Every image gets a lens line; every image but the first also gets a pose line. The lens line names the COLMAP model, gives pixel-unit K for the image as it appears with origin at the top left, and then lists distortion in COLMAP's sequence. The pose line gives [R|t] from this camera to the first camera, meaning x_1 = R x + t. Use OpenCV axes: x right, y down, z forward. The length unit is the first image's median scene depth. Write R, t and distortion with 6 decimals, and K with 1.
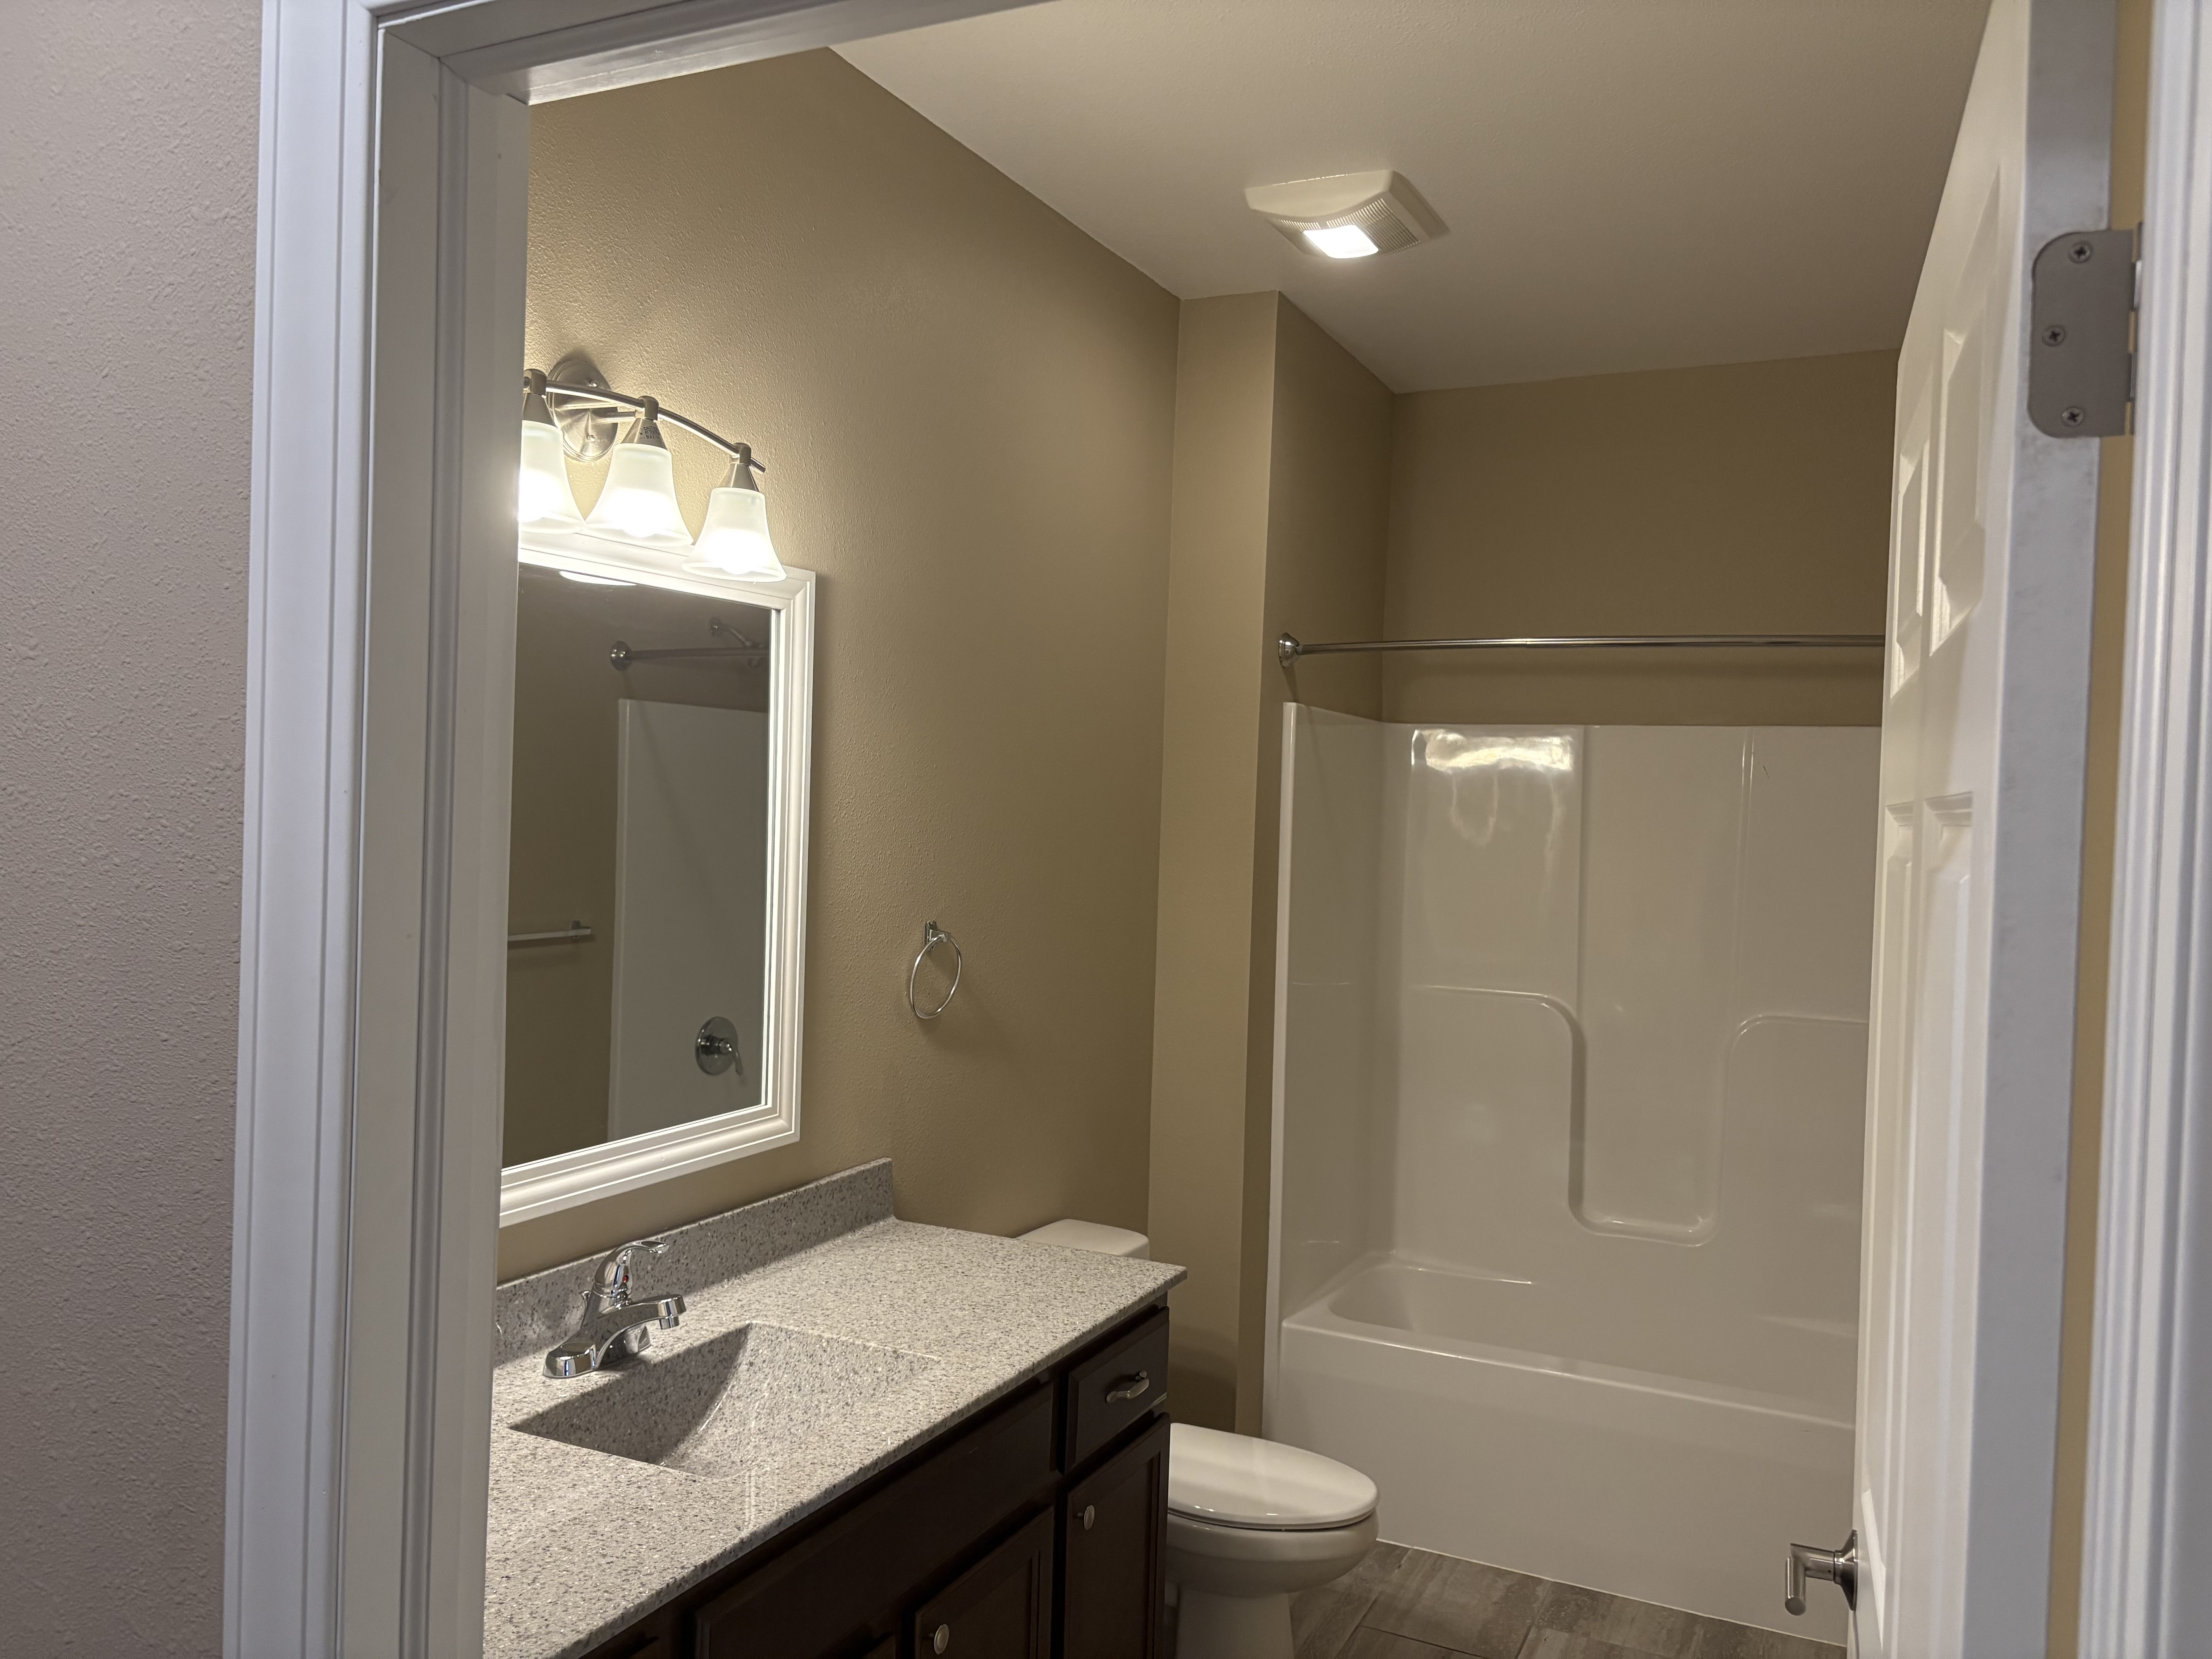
lens RADIAL K [[1666.6, 0, 1109.4], [0, 1666.6, 830.4], [0, 0, 1]] dist [0.055627, -0.057876]
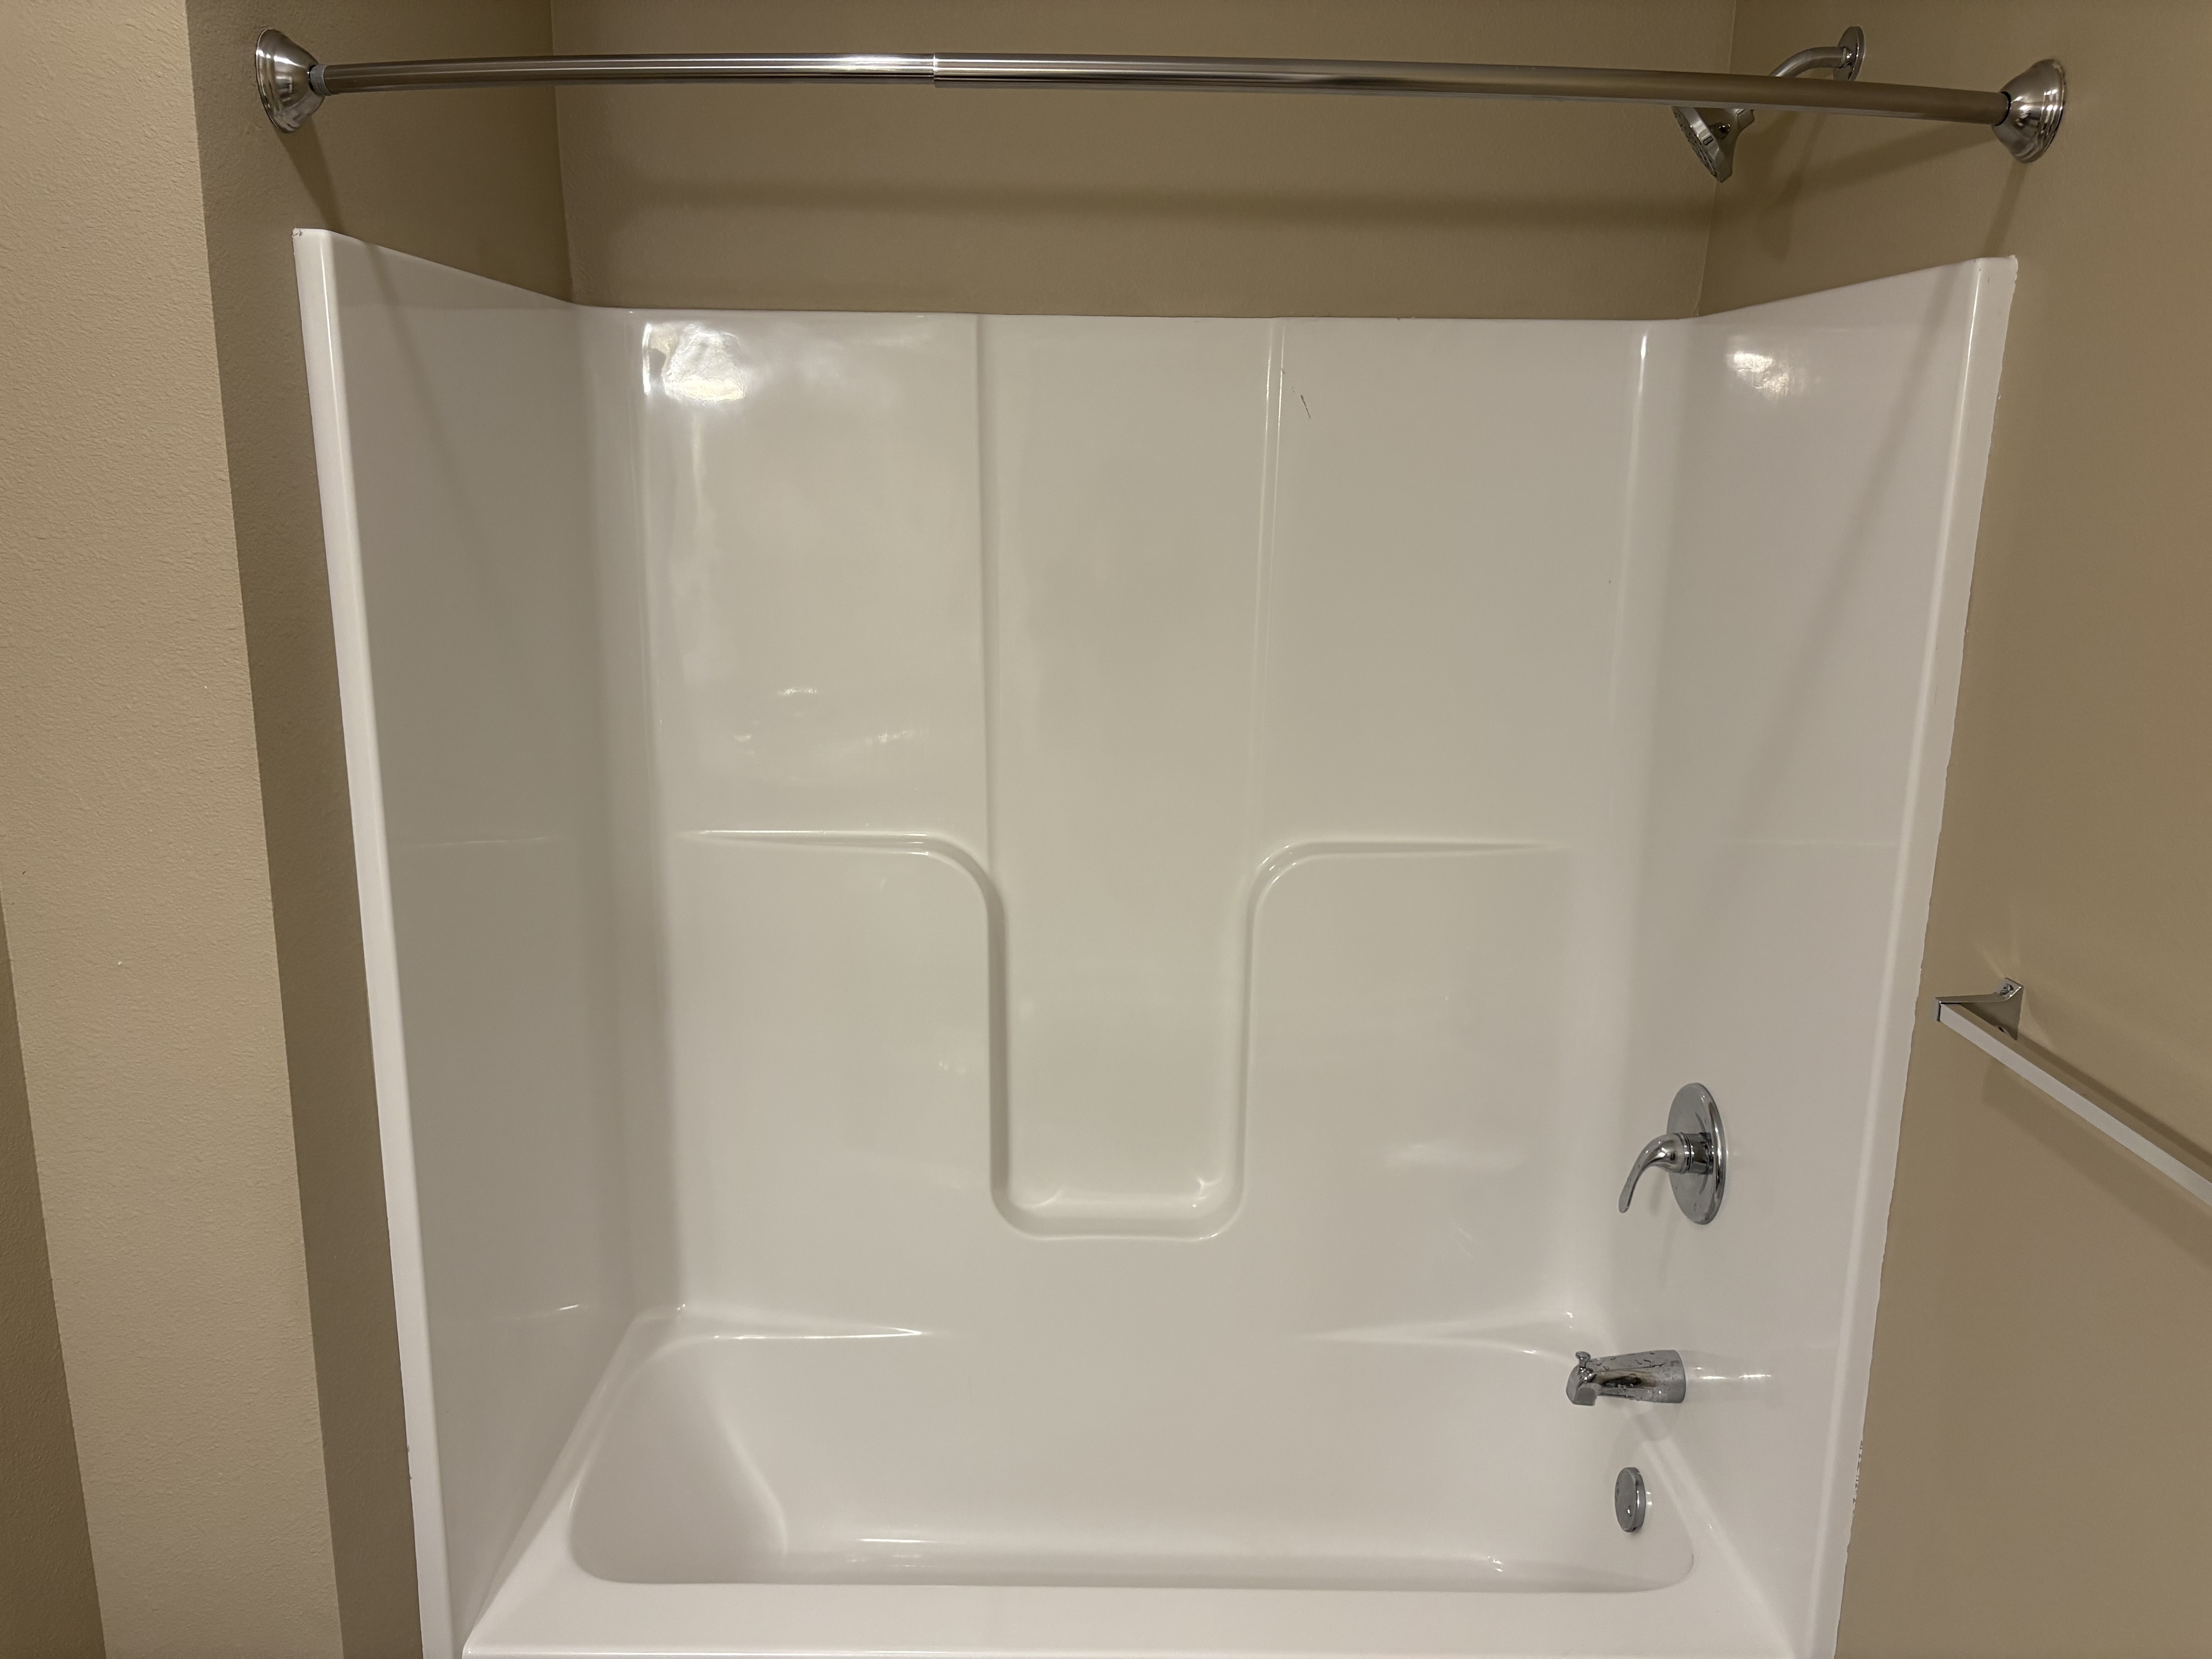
lens RADIAL K [[1666.6, 0, 1109.0], [0, 1666.6, 830.3], [0, 0, 1]] dist [0.055627, -0.057876]
pose [[0.899803, -0.117068, 0.420296, 0.089097], [0.022902, 0.974674, 0.222453, -0.022912], [-0.435694, -0.190539, 0.879696, 0.525820]]
